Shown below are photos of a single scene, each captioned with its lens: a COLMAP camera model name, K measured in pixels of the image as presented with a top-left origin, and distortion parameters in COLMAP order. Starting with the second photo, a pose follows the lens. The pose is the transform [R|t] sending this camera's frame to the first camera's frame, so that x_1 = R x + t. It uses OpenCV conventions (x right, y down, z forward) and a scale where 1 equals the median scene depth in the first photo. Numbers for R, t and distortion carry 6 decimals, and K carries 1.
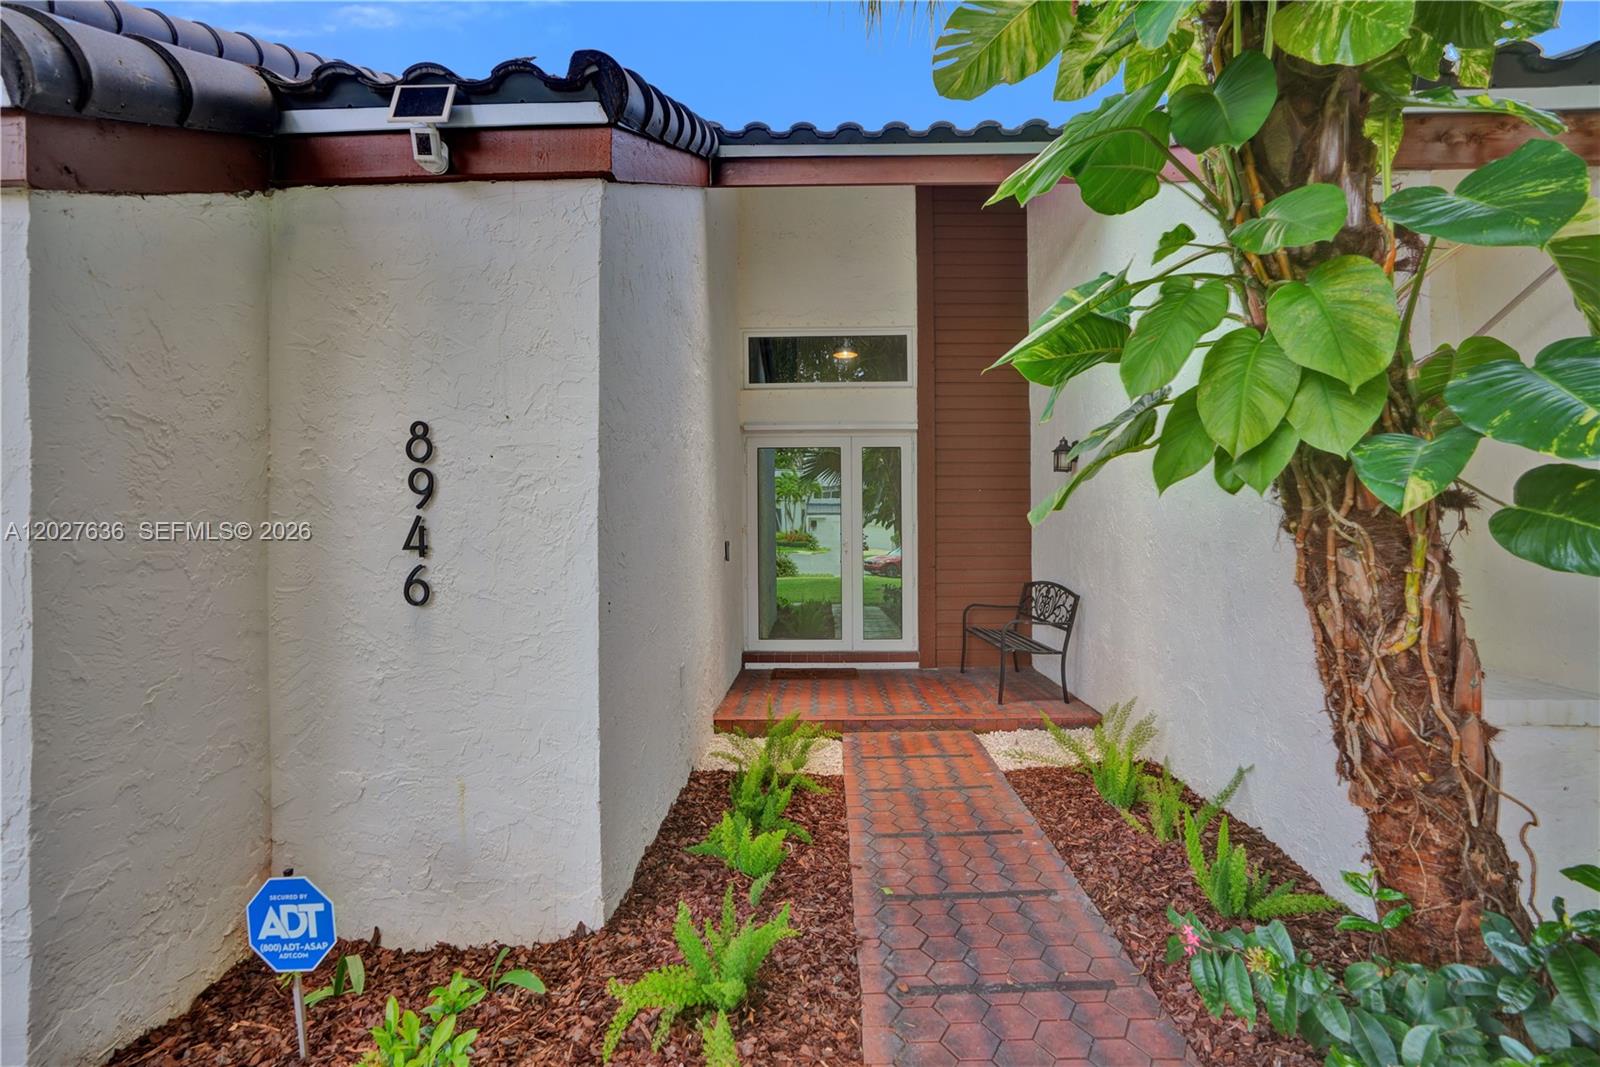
lens RADIAL K [[751.6, 0, 814.7], [0, 751.6, 524.2], [0, 0, 1]] dist [-0.036822, 0.006652]
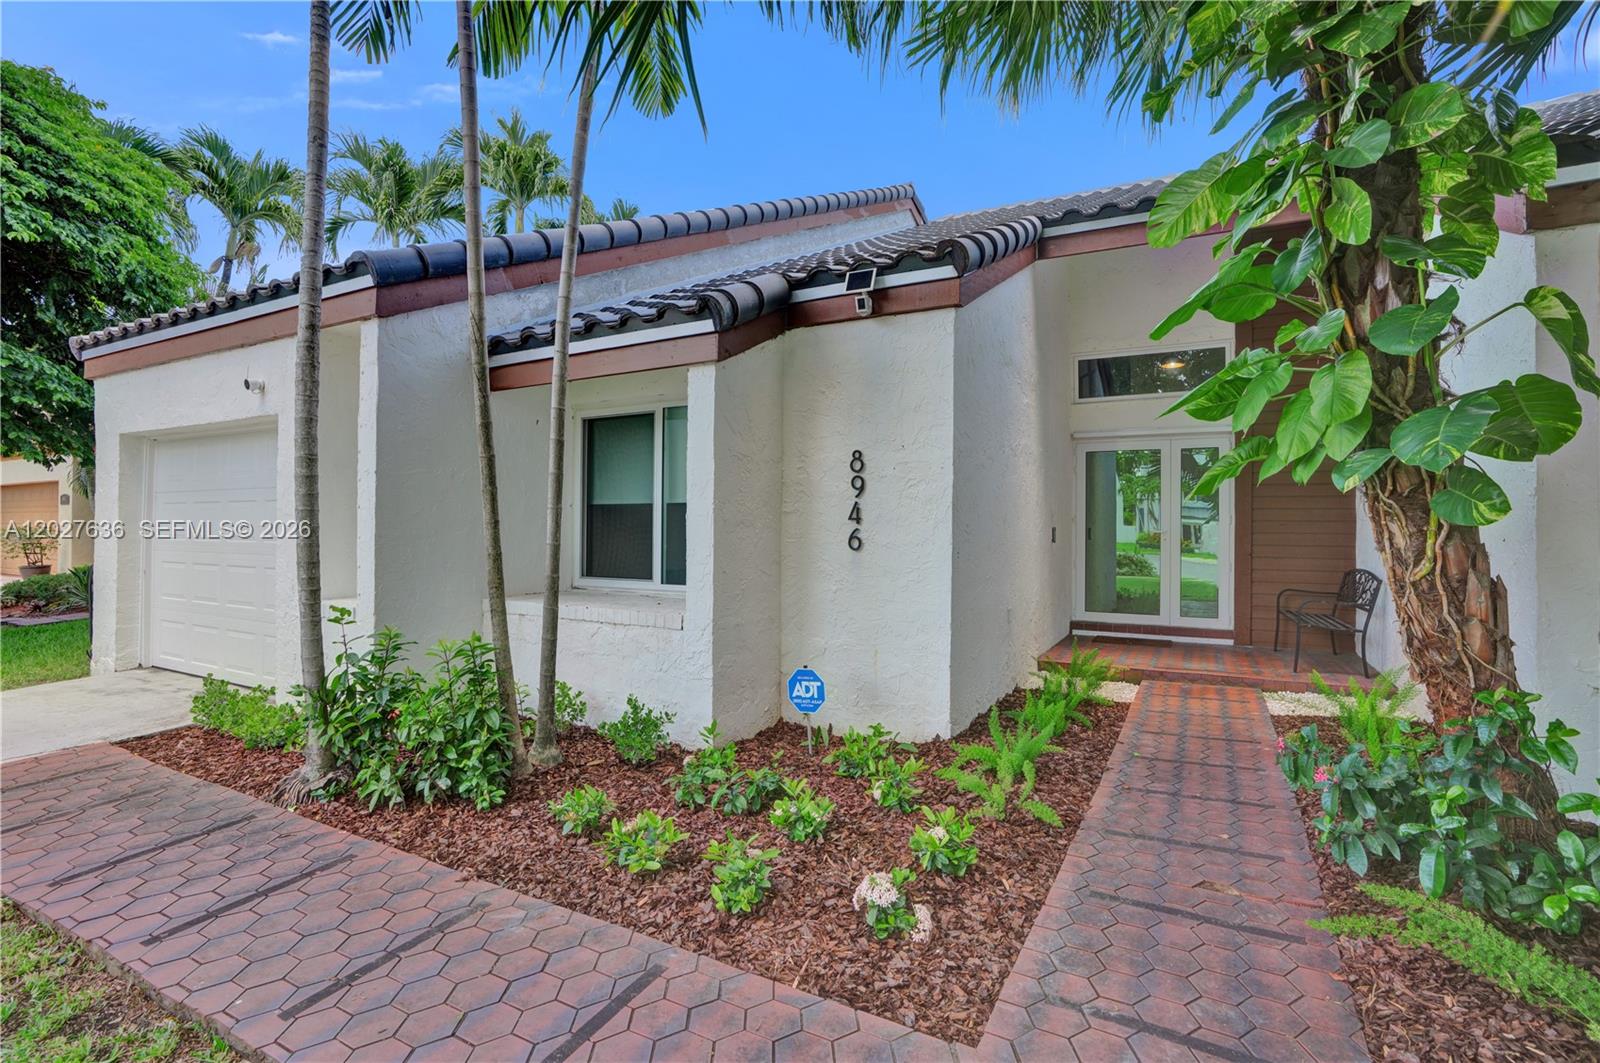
lens RADIAL K [[751.6, 0, 809.0], [0, 751.6, 525.9], [0, 0, 1]] dist [-0.036822, 0.006652]
pose [[0.887651, 0.011682, -0.460368, 0.222469], [-0.010406, 0.999932, 0.005310, 0.040276], [0.460398, 0.000077, 0.887712, -0.708795]]
